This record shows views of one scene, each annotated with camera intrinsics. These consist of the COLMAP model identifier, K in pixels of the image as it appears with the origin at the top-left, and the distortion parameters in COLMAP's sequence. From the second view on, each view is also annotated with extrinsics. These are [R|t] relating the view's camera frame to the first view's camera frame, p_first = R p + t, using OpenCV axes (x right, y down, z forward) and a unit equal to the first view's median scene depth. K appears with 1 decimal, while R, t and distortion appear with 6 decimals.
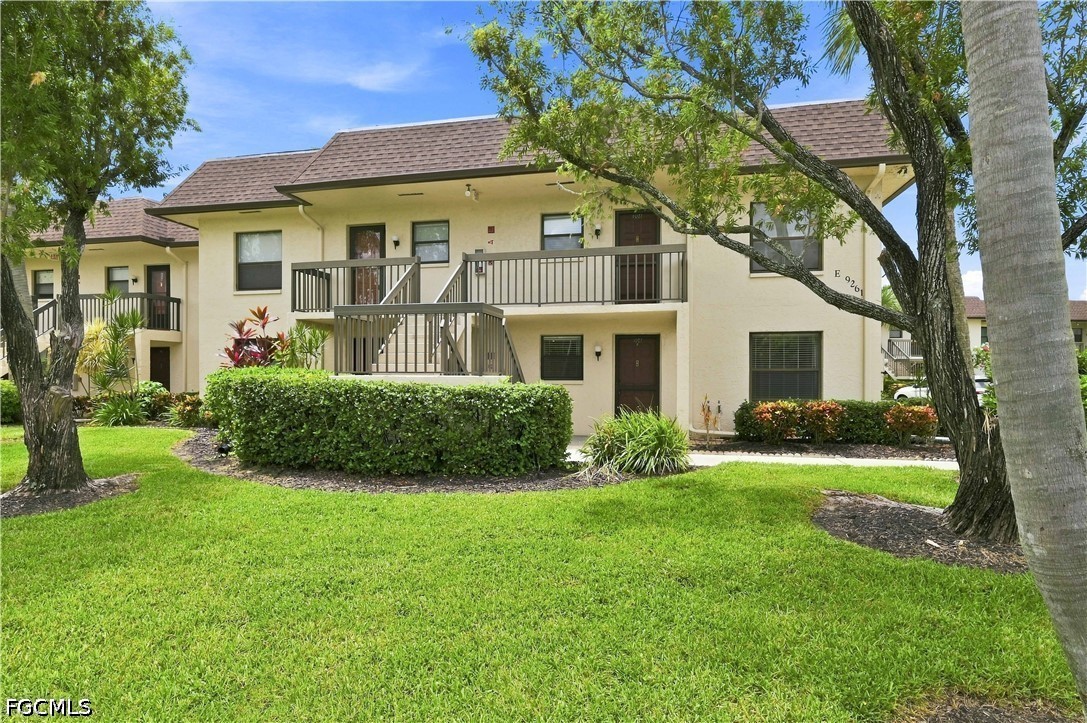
lens RADIAL K [[588.9, 0, 534.8], [0, 588.9, 365.4], [0, 0, 1]] dist [0.004477, 0.000159]
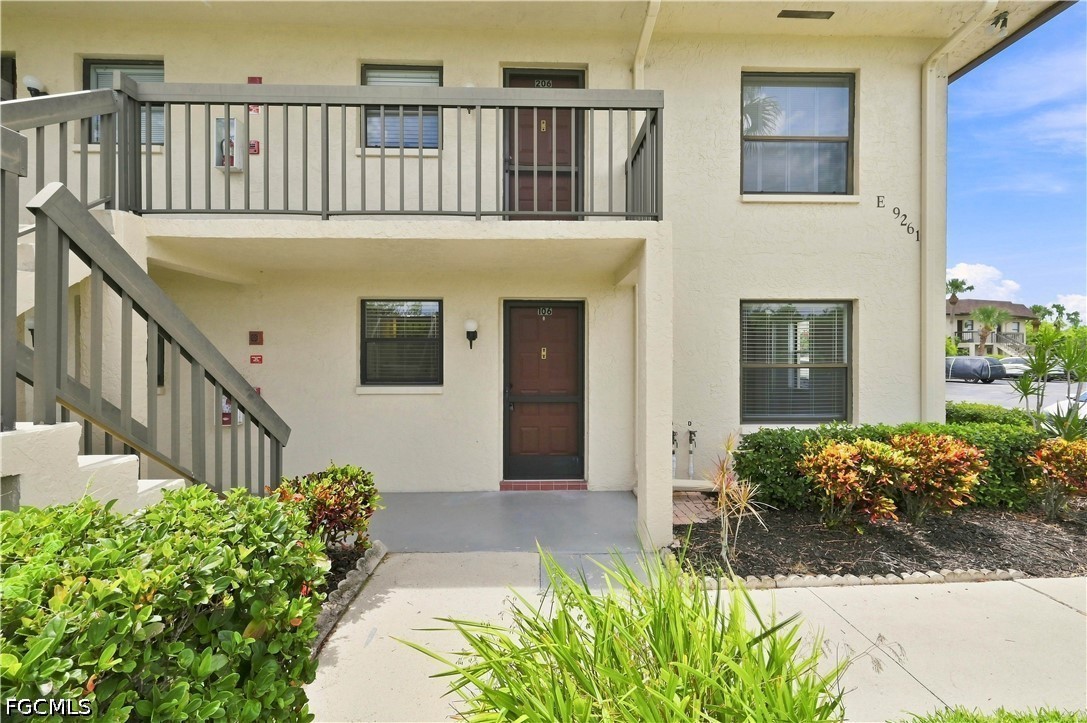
lens RADIAL K [[456.0, 0, 541.5], [0, 456.0, 357.8], [0, 0, 1]] dist [0.001313, 0.000053]
pose [[0.975136, -0.000327, 0.221605, 0.082282], [-0.003082, 0.999882, 0.015035, -0.006336], [-0.221584, -0.015344, 0.975021, 0.619395]]
